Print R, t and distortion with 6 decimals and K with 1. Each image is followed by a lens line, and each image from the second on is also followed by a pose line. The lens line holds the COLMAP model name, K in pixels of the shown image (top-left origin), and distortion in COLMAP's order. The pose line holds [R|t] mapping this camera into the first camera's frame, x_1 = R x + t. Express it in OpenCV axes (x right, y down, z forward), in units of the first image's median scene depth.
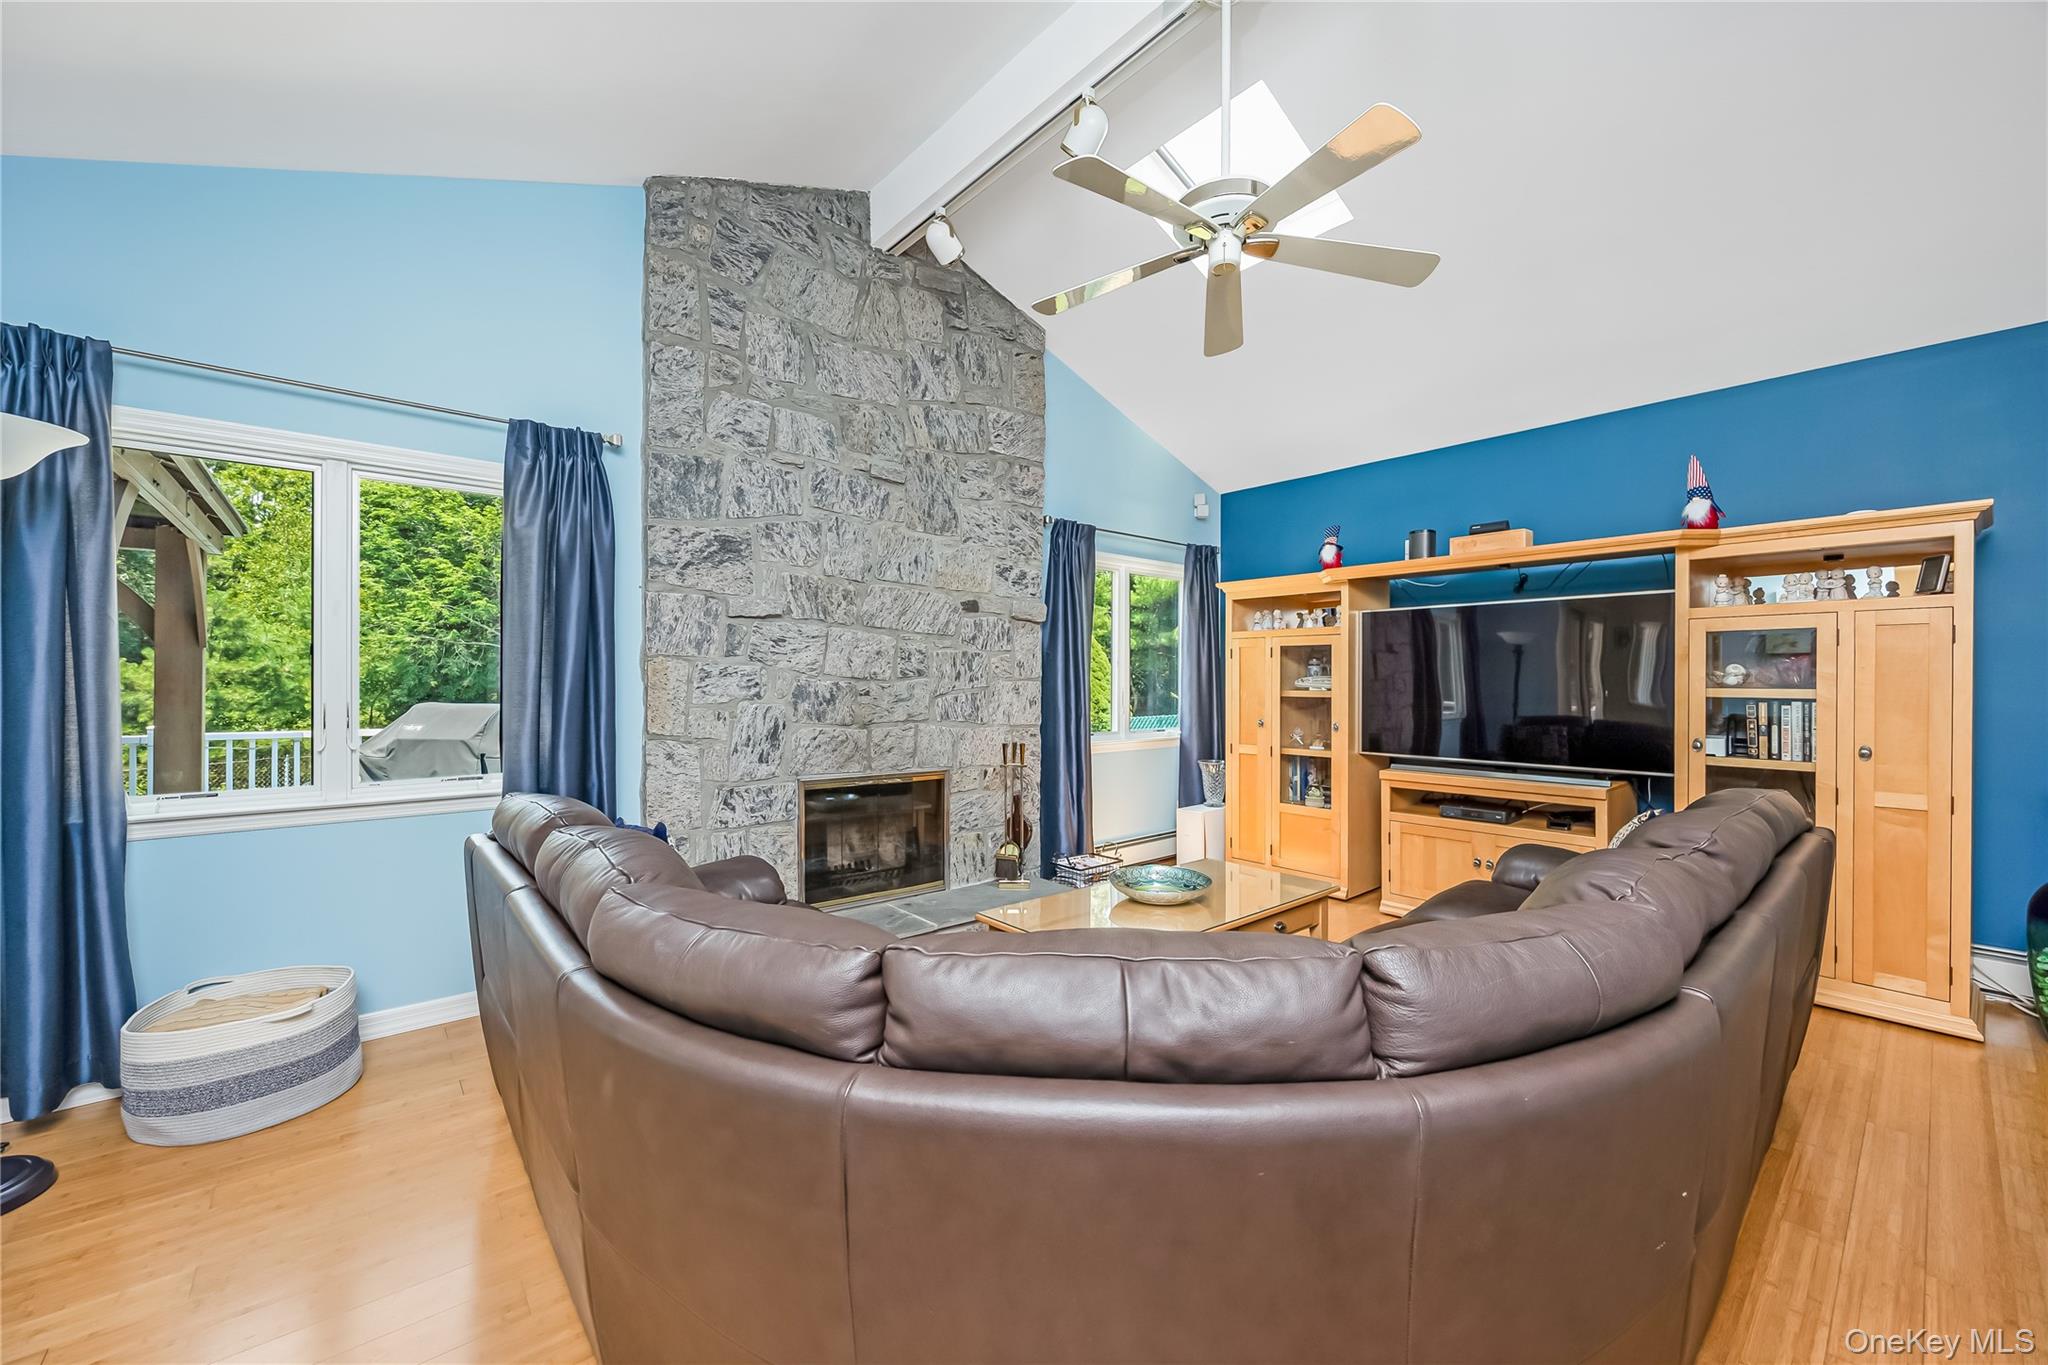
lens RADIAL K [[822.6, 0, 1032.7], [0, 822.6, 684.6], [0, 0, 1]] dist [0.001070, 0.000044]
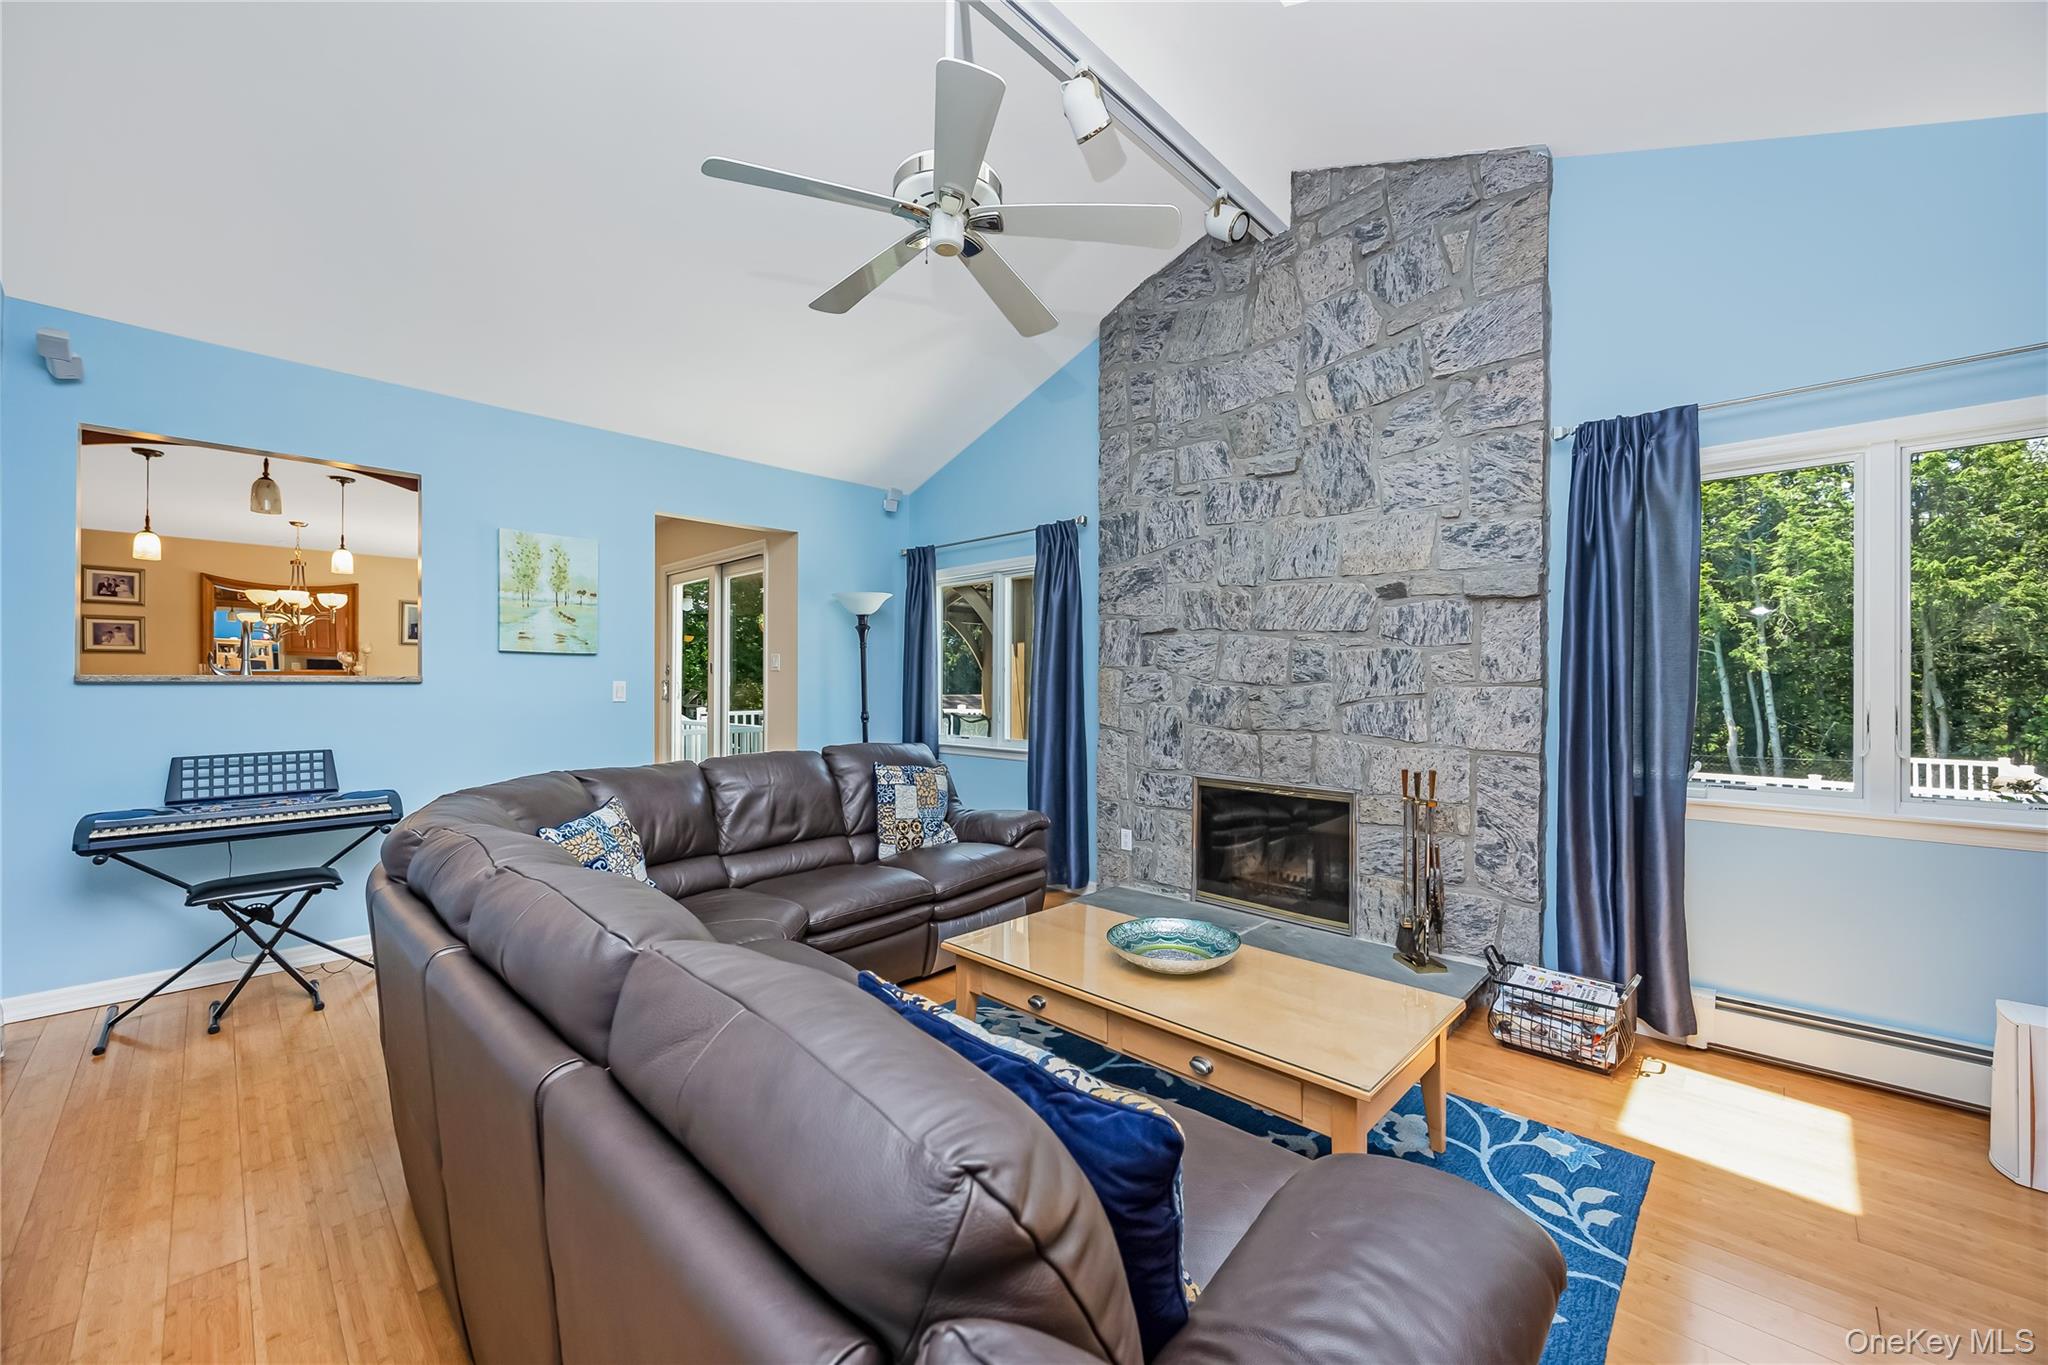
lens RADIAL K [[793.3, 0, 1020.5], [0, 793.3, 686.3], [0, 0, 1]] dist [-0.001261, -0.000071]
pose [[0.065427, -0.000980, -0.997857, 0.727798], [-0.009259, 0.999956, -0.001590, 0.000051], [0.997814, 0.009343, 0.065415, 0.659953]]
